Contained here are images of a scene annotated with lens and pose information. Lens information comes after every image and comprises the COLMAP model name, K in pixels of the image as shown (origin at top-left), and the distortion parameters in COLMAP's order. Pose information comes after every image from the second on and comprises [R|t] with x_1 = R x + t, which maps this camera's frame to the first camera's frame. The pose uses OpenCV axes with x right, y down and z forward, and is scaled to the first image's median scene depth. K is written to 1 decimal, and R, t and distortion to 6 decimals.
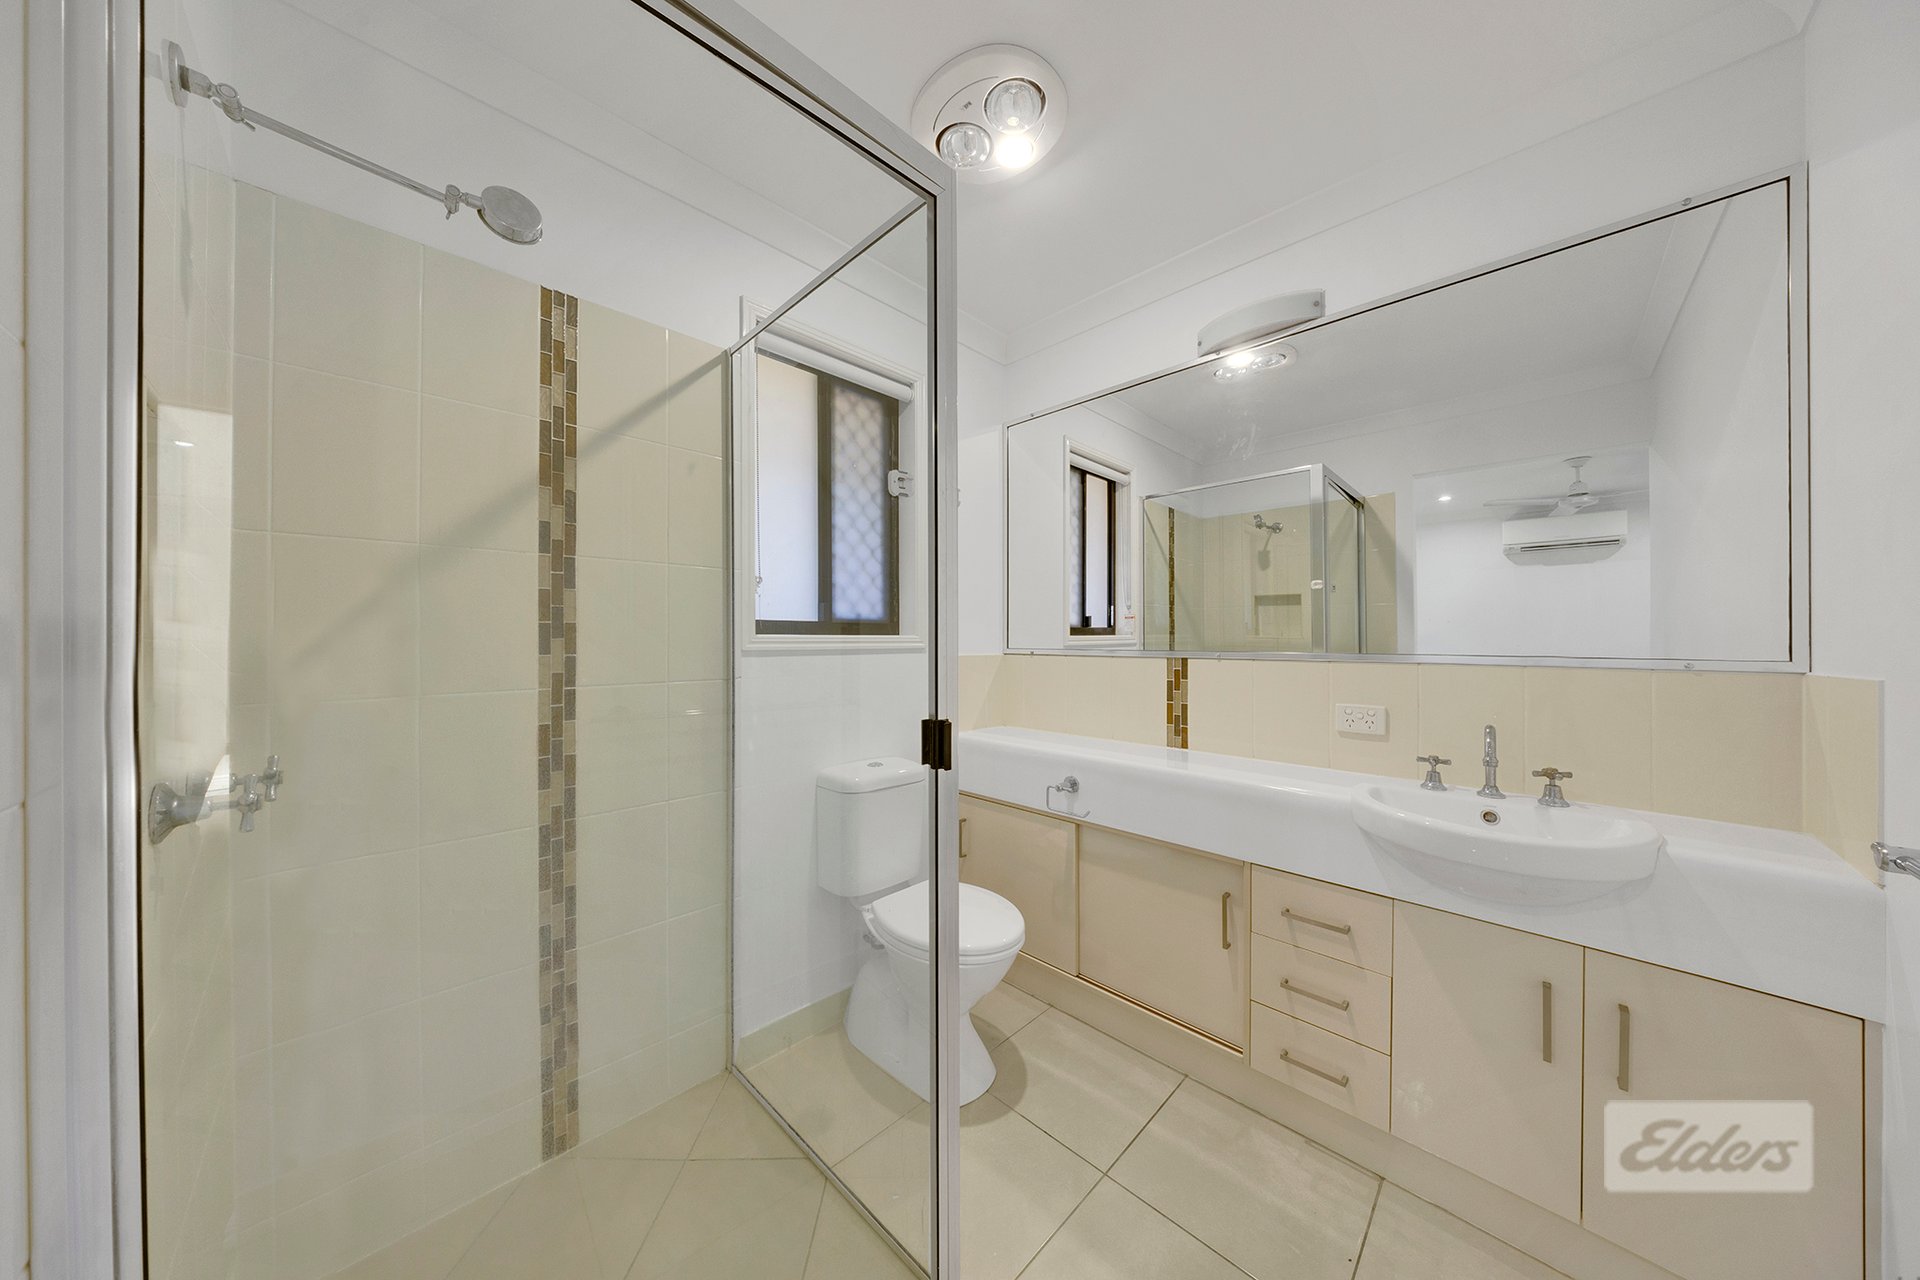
lens RADIAL K [[594.4, 0, 957.6], [0, 594.4, 644.4], [0, 0, 1]] dist [0.000123, -0.000002]
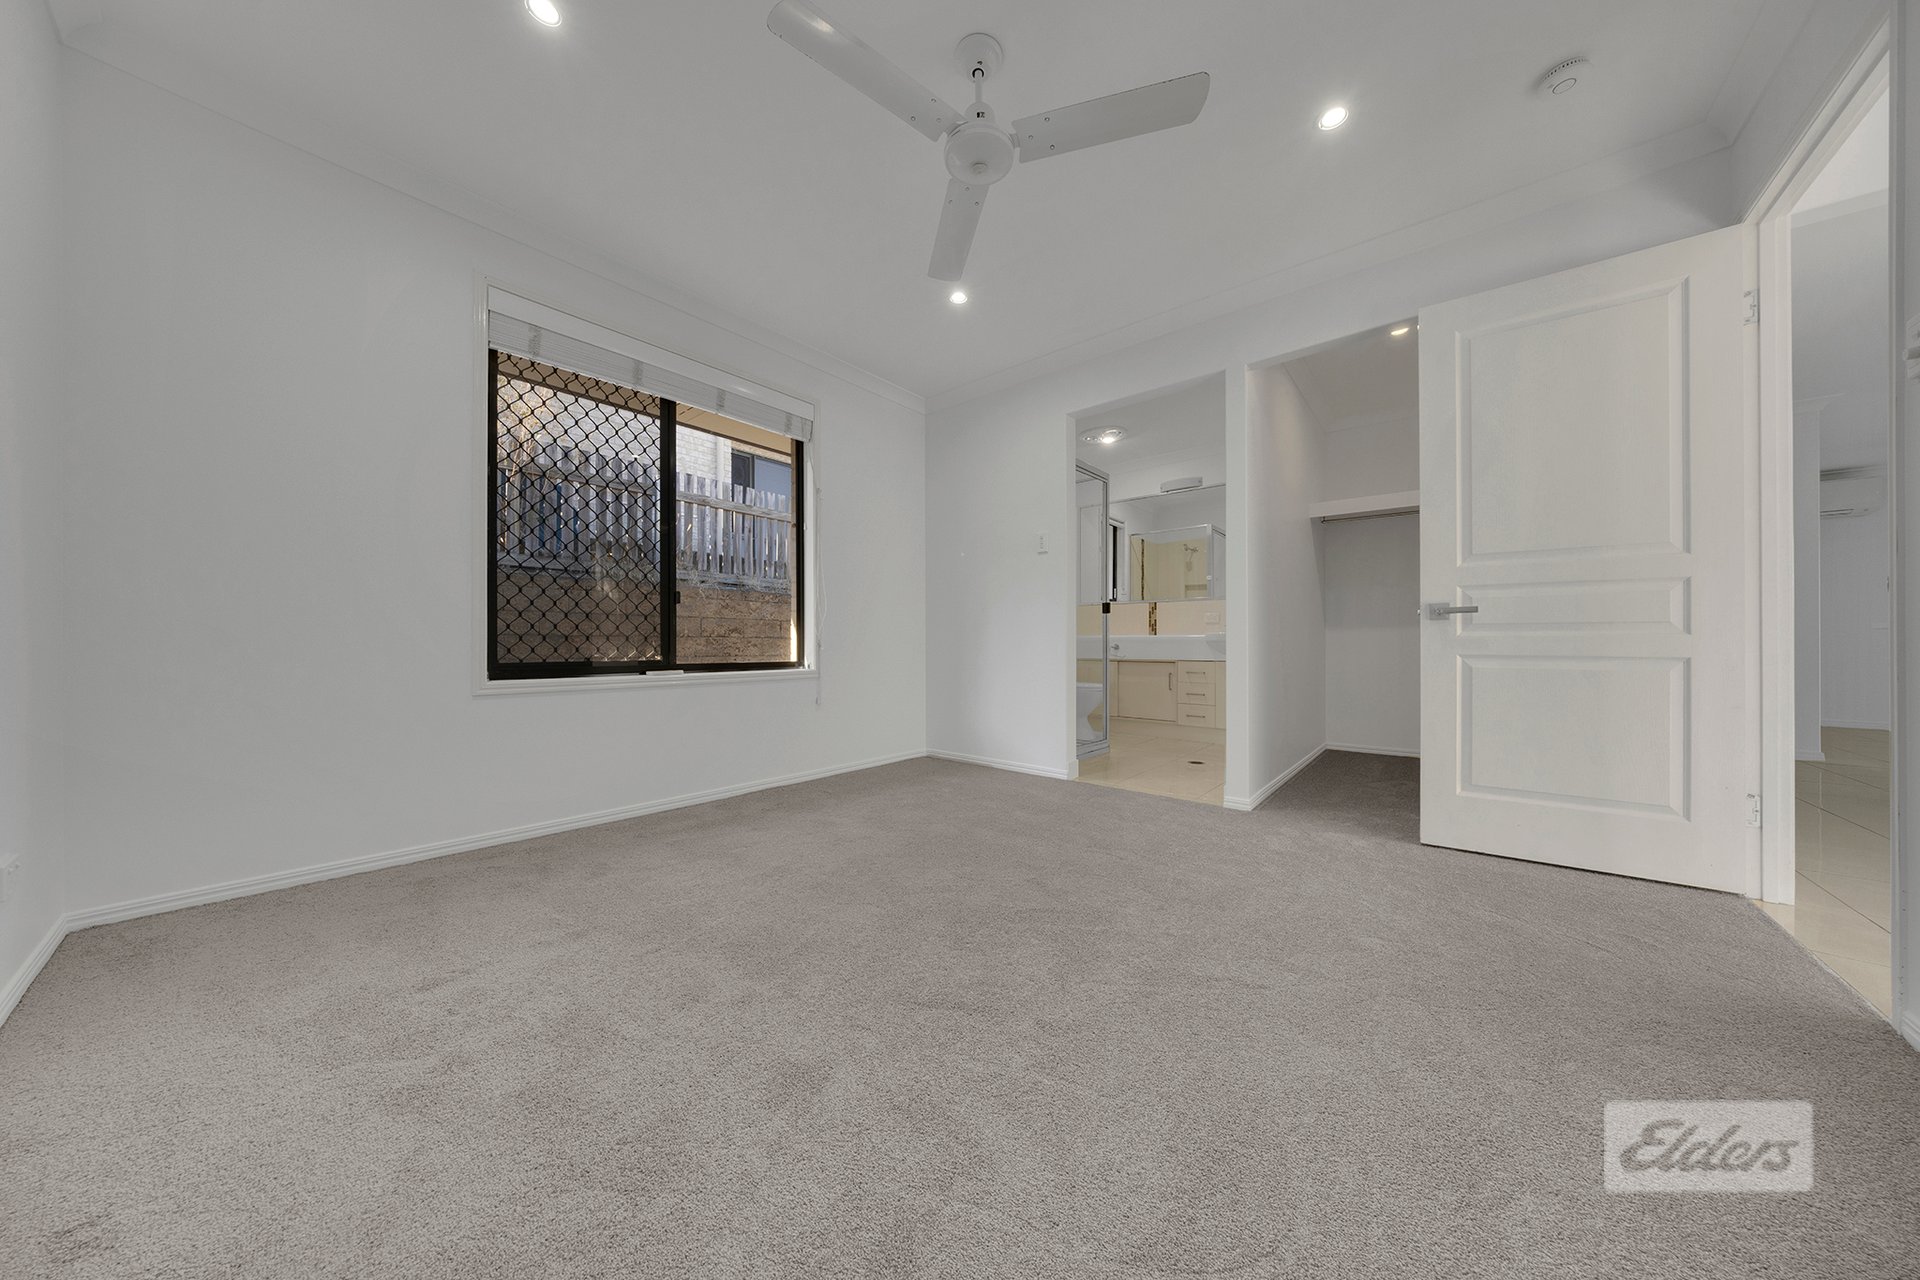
lens RADIAL K [[594.4, 0, 961.1], [0, 594.4, 642.8], [0, 0, 1]] dist [0.000123, -0.000002]
pose [[0.996638, -0.003499, 0.081859, -0.408849], [0.004148, 0.999961, -0.007754, 0.126545], [-0.081829, 0.008068, 0.996614, -0.919991]]
